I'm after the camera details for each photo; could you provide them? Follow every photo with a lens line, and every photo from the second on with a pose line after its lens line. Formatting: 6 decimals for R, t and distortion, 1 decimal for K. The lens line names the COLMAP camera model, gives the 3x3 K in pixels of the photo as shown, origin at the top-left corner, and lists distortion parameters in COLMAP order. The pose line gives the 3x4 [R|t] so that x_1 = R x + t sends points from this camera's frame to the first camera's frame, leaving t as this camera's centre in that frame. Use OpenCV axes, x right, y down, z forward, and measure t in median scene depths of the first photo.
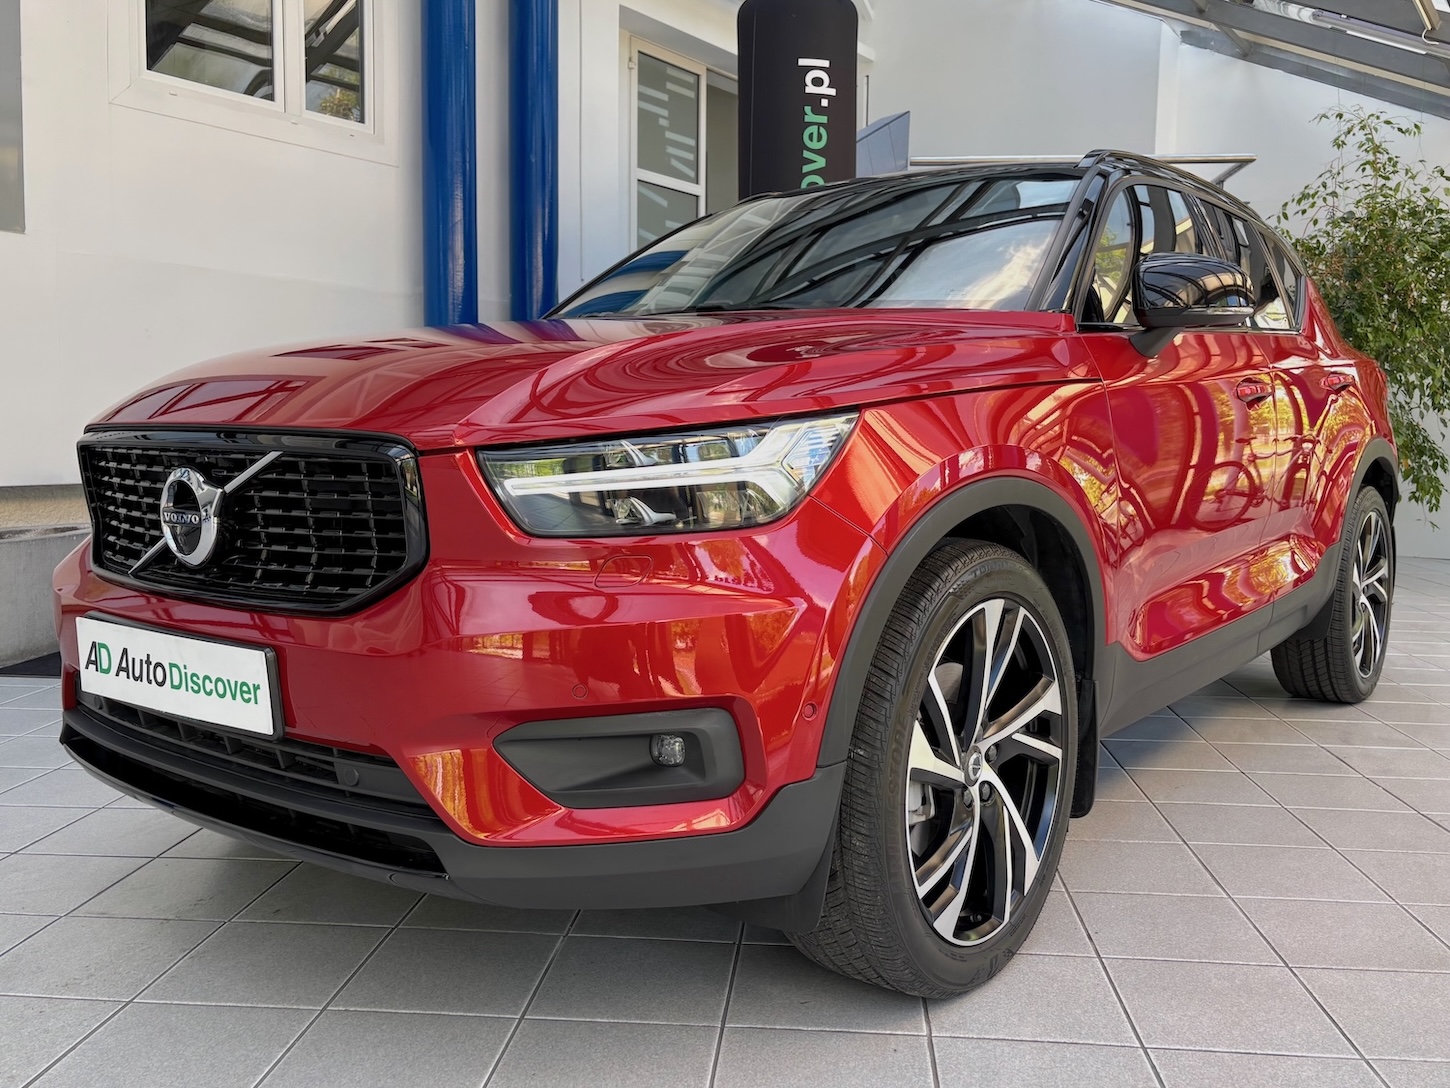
lens RADIAL K [[1344.8, 0, 724.3], [0, 1344.8, 540.4], [0, 0, 1]] dist [0.010612, -0.087810]
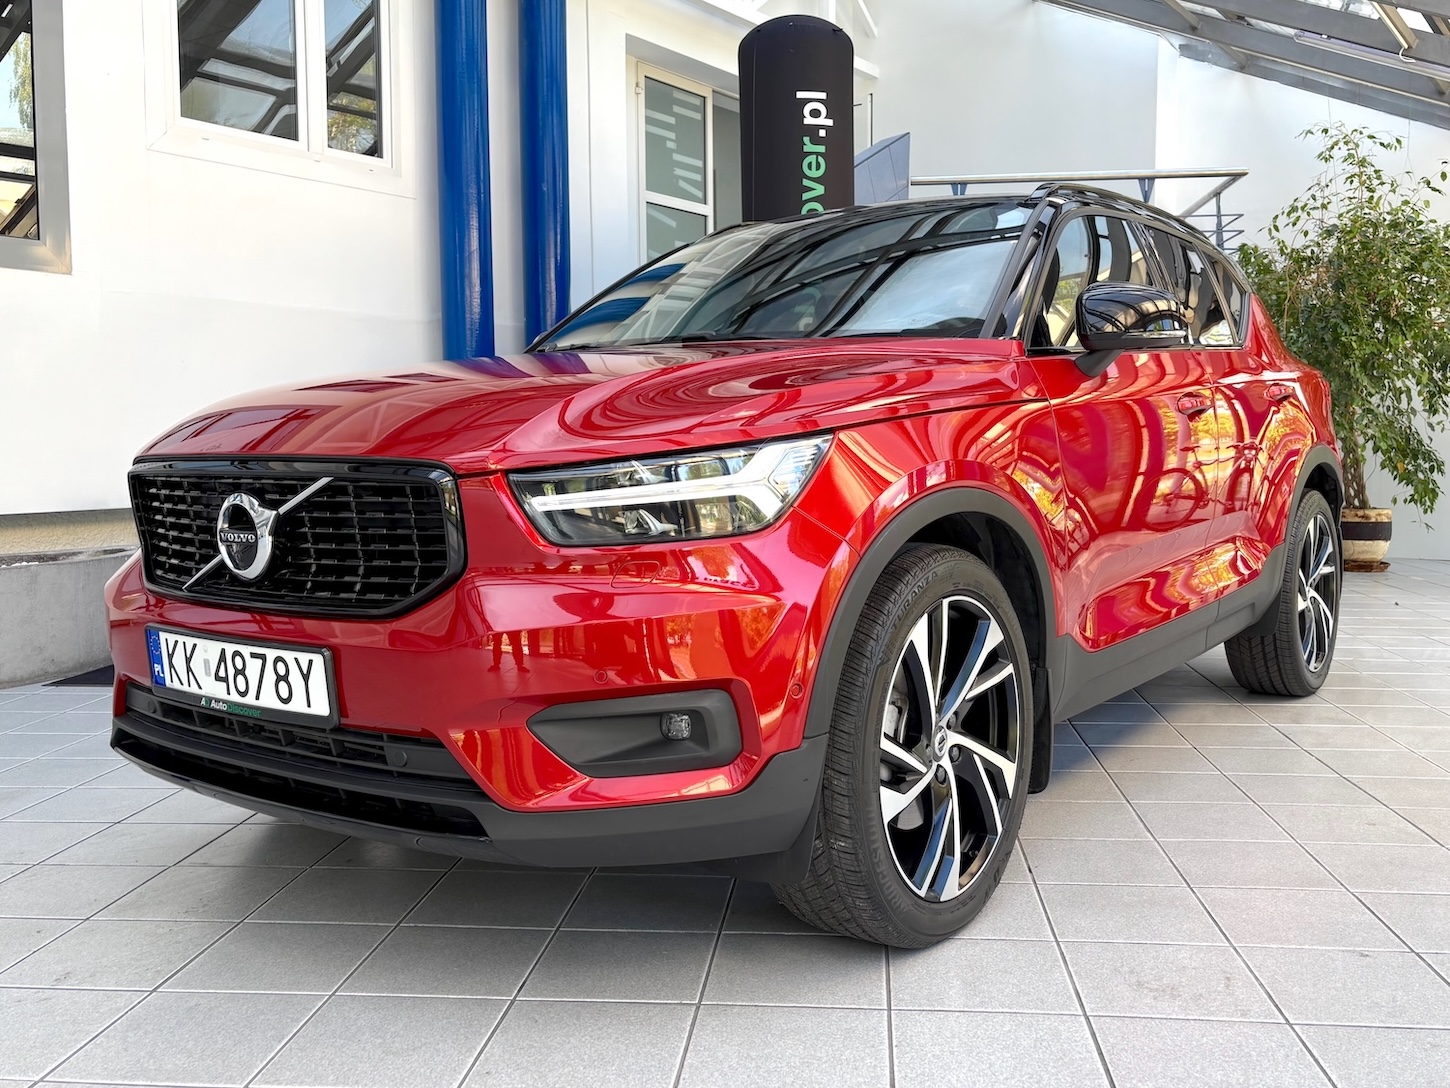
lens RADIAL K [[1344.8, 0, 724.3], [0, 1344.8, 540.4], [0, 0, 1]] dist [0.010612, -0.087810]
pose [[0.999800, -0.016604, -0.011190, 0.010986], [0.016485, 0.999807, -0.010668, 0.004627], [0.011365, 0.010481, 0.999880, -0.107988]]
